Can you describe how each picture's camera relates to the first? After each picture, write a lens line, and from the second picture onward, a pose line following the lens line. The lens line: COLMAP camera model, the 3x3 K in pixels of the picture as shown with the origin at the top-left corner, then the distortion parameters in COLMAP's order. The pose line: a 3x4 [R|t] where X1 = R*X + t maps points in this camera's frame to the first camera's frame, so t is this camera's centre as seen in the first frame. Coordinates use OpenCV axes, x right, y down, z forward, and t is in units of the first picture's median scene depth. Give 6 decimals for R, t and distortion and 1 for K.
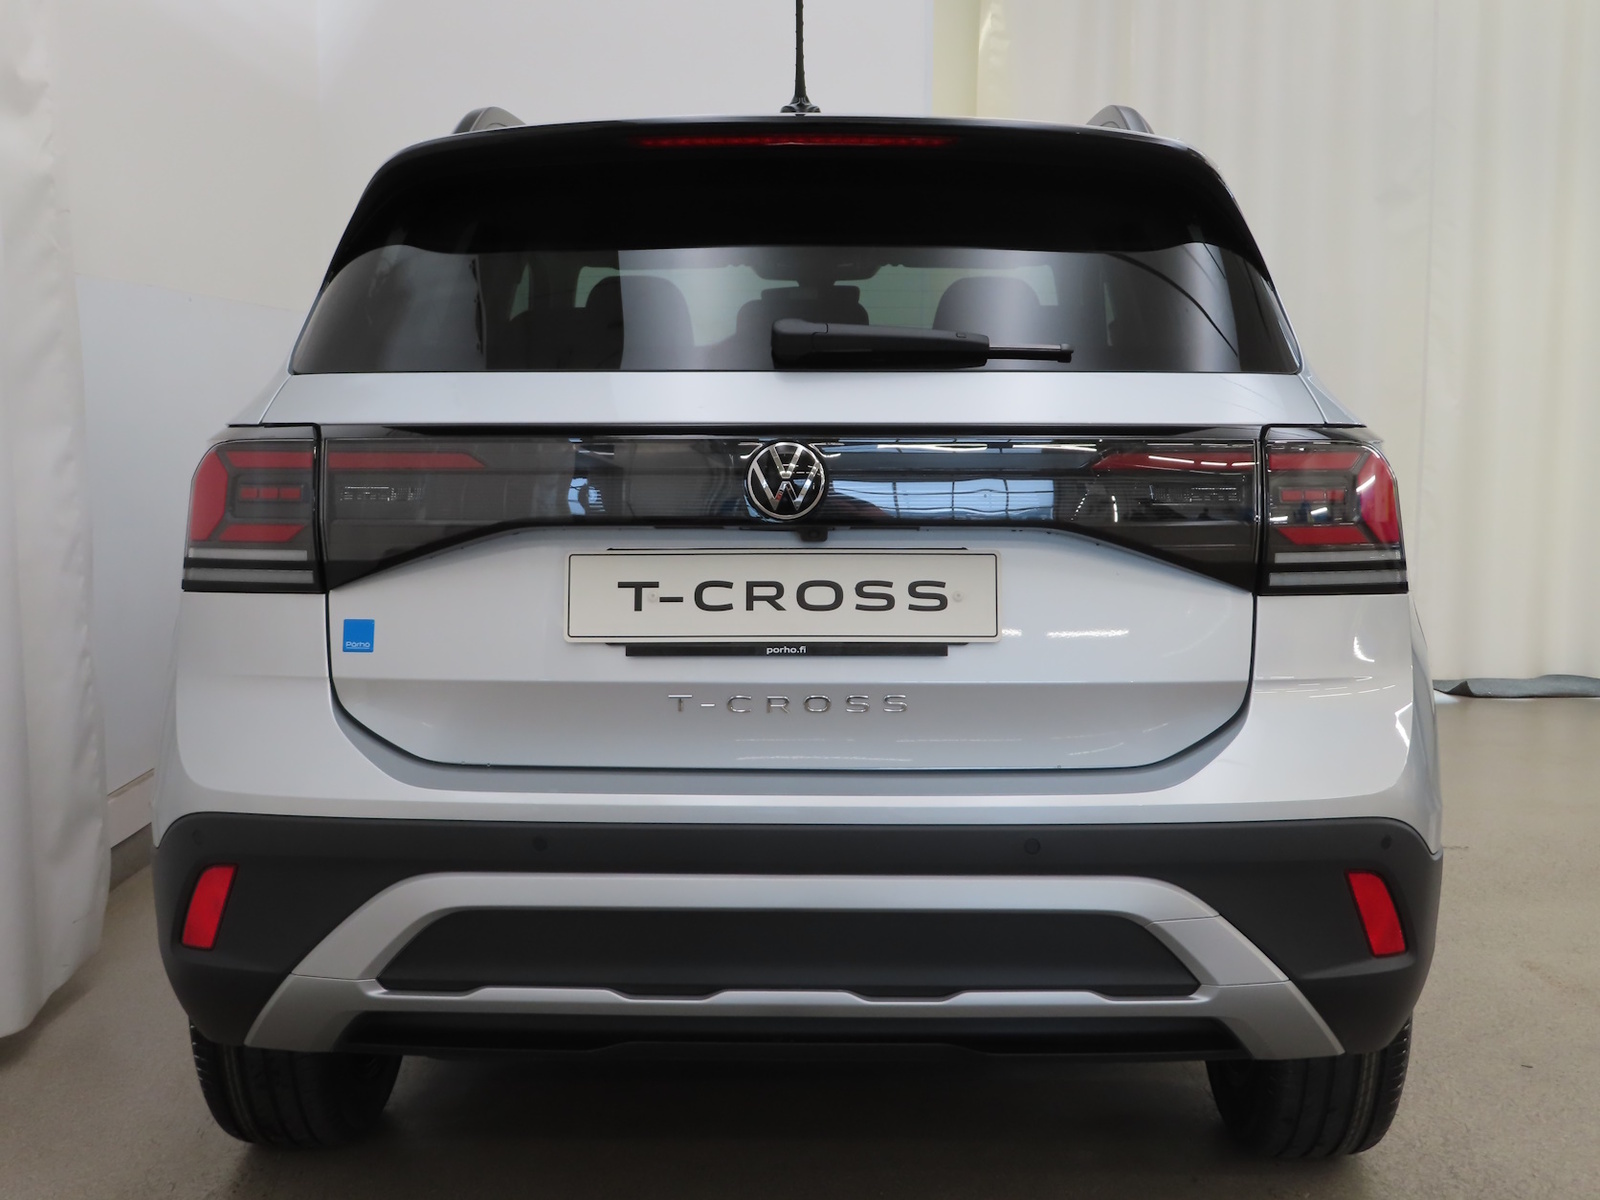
lens RADIAL K [[1333.8, 0, 802.2], [0, 1333.8, 598.2], [0, 0, 1]] dist [0.005386, 0.001274]
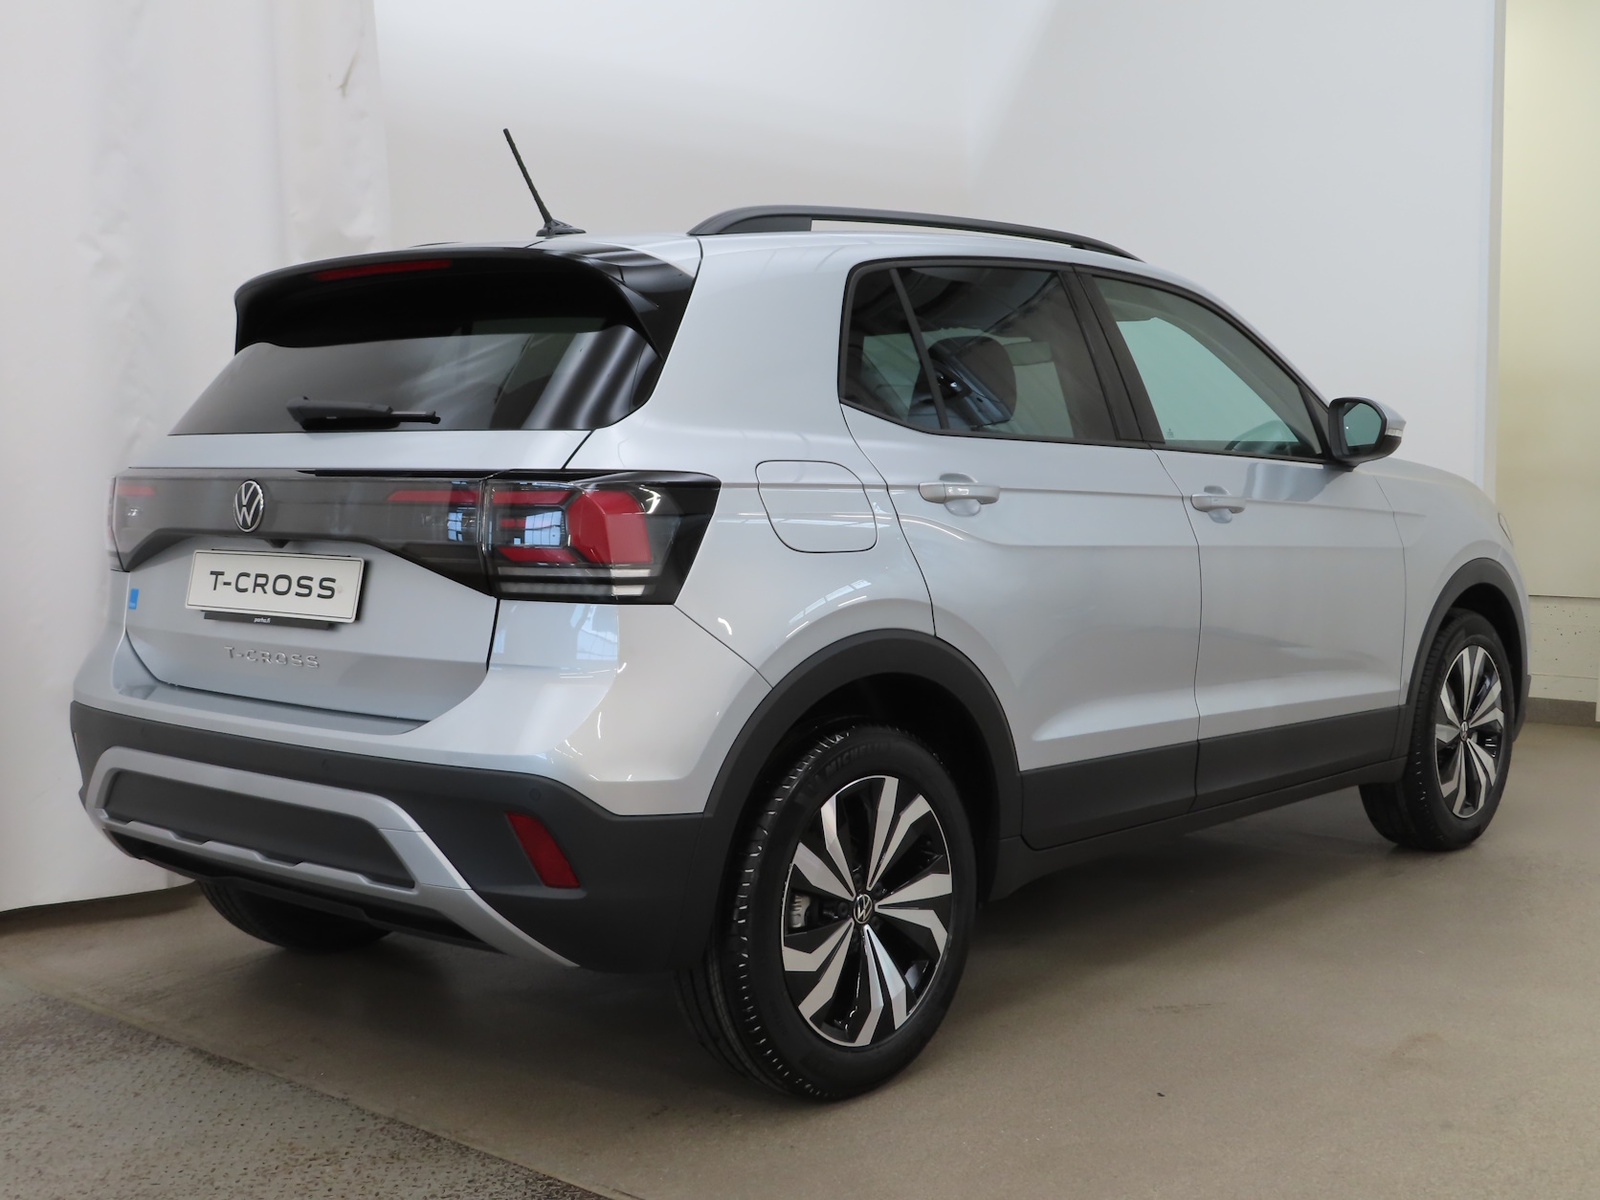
lens RADIAL K [[1333.8, 0, 800.3], [0, 1333.8, 600.7], [0, 0, 1]] dist [0.005386, 0.001274]
pose [[0.877688, 0.051586, -0.476449, 1.210981], [-0.068771, 0.997457, -0.018688, 0.003705], [0.474273, 0.049168, 0.879004, -0.020101]]
